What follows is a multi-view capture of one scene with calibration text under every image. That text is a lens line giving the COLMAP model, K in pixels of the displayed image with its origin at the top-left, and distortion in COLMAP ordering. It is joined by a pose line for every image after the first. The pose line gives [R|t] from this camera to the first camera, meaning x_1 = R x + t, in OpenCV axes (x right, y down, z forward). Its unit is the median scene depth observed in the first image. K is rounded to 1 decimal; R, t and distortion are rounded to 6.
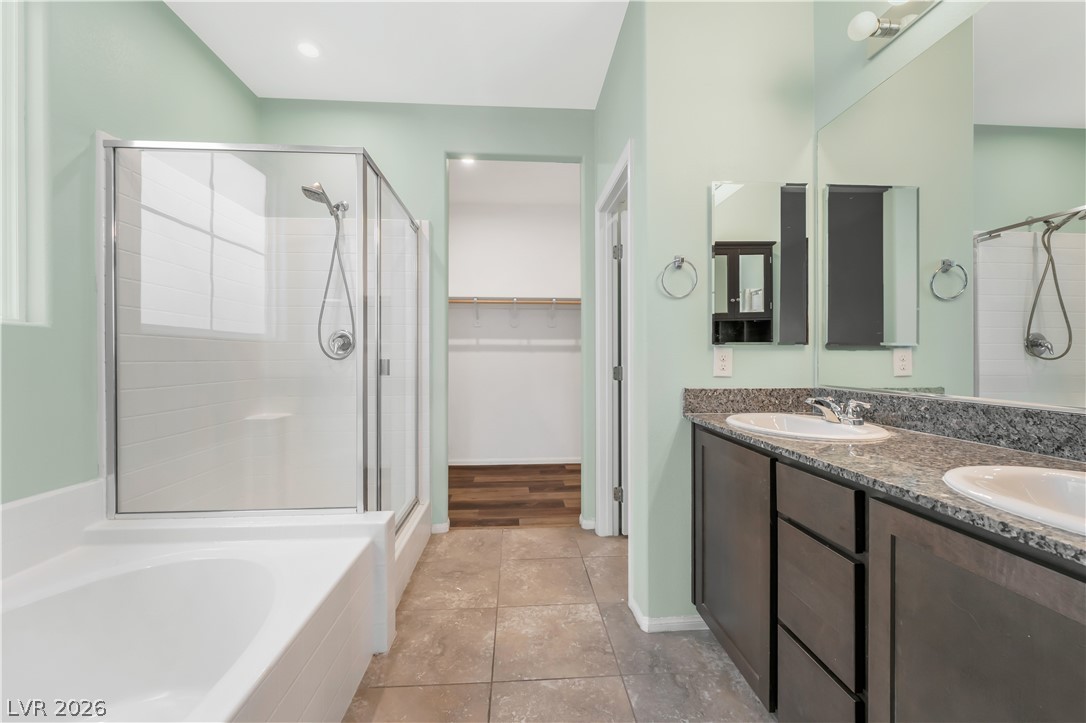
lens RADIAL K [[433.5, 0, 545.3], [0, 433.5, 357.7], [0, 0, 1]] dist [-0.000336, -0.000265]
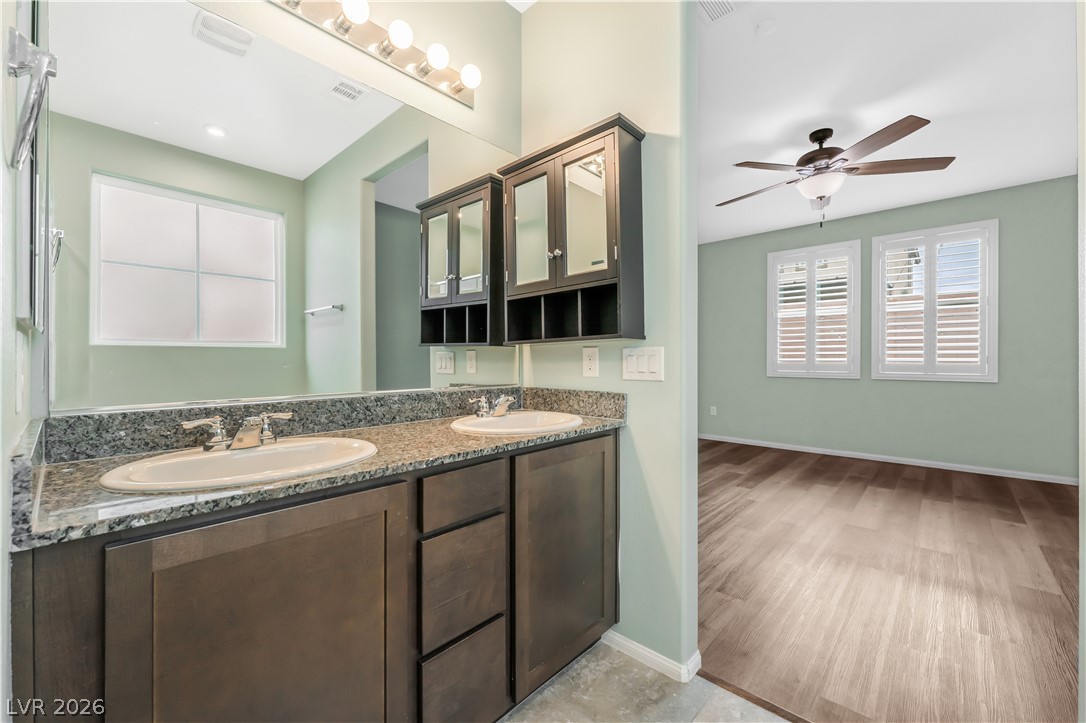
lens RADIAL K [[438.3, 0, 545.8], [0, 438.3, 346.4], [0, 0, 1]] dist [-0.000999, 0.000023]
pose [[-0.691647, 0.019784, 0.721965, -0.287781], [-0.001003, 0.999597, -0.028353, -0.004328], [-0.722235, -0.020334, -0.691348, 1.426464]]
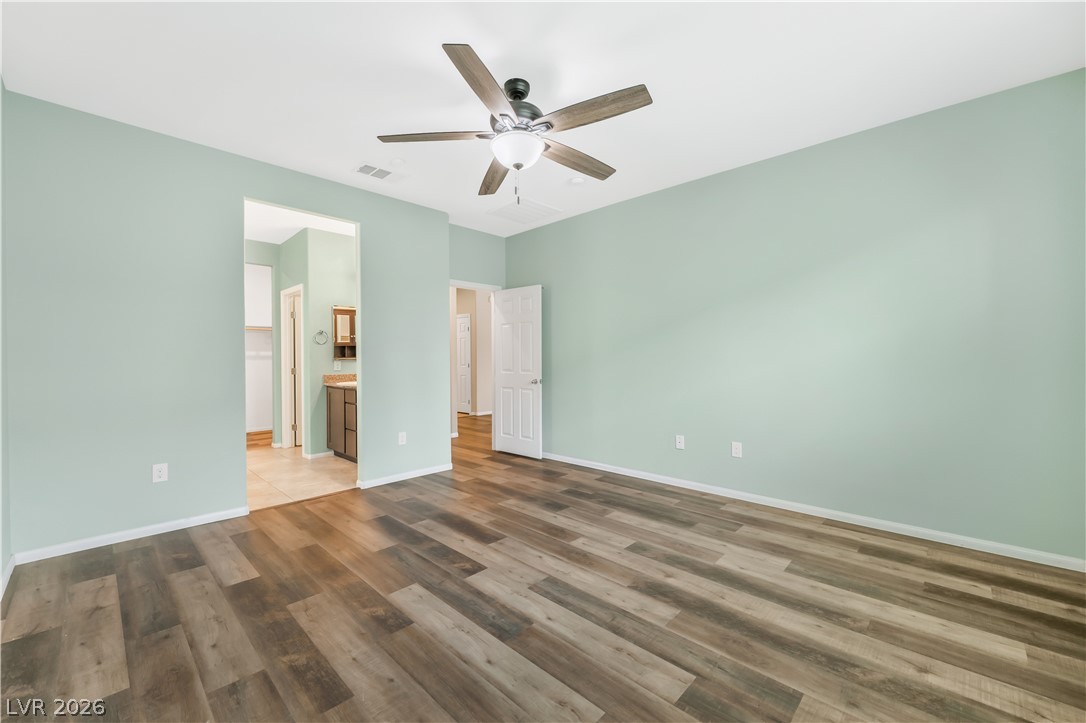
lens RADIAL K [[434.0, 0, 543.0], [0, 434.0, 360.8], [0, 0, 1]] dist [0.000111, -0.000044]
pose [[0.740946, -0.009716, 0.671495, -0.841034], [0.005494, 0.999950, 0.008407, -0.064903], [-0.671542, -0.002540, 0.740962, -3.317453]]
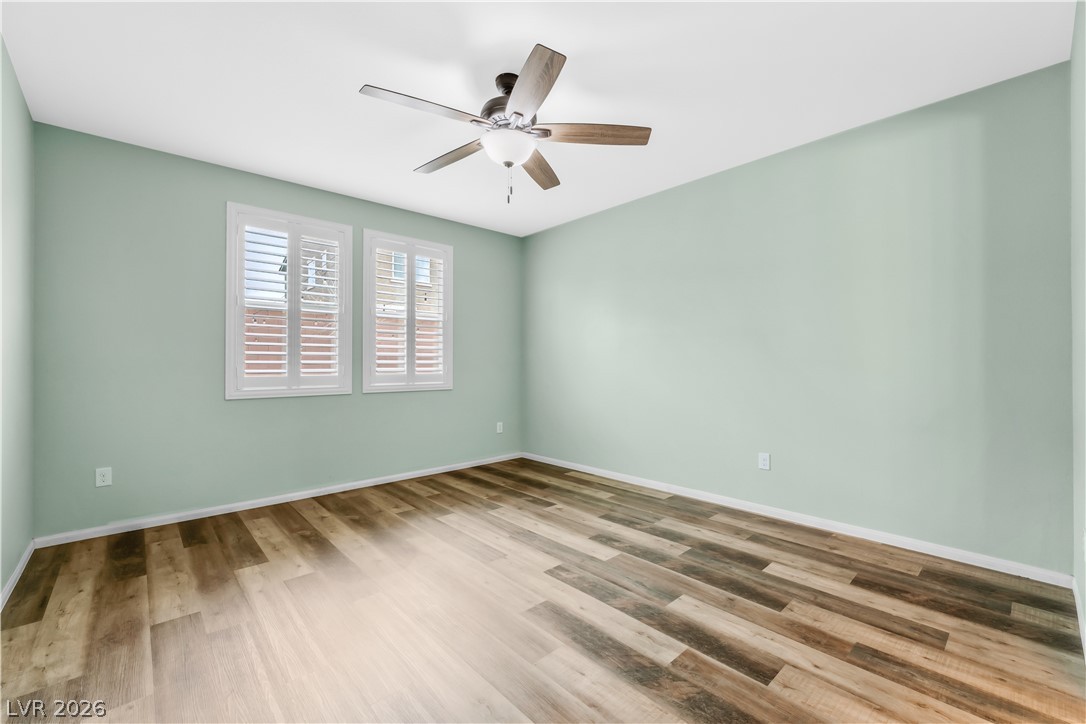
lens RADIAL K [[447.0, 0, 544.5], [0, 447.0, 360.1], [0, 0, 1]] dist [-0.001120, -0.000393]
pose [[-0.782585, -0.000574, -0.622544, 1.682962], [0.003900, 0.999975, -0.005825, -0.056472], [0.622532, -0.006986, -0.782563, 0.093171]]
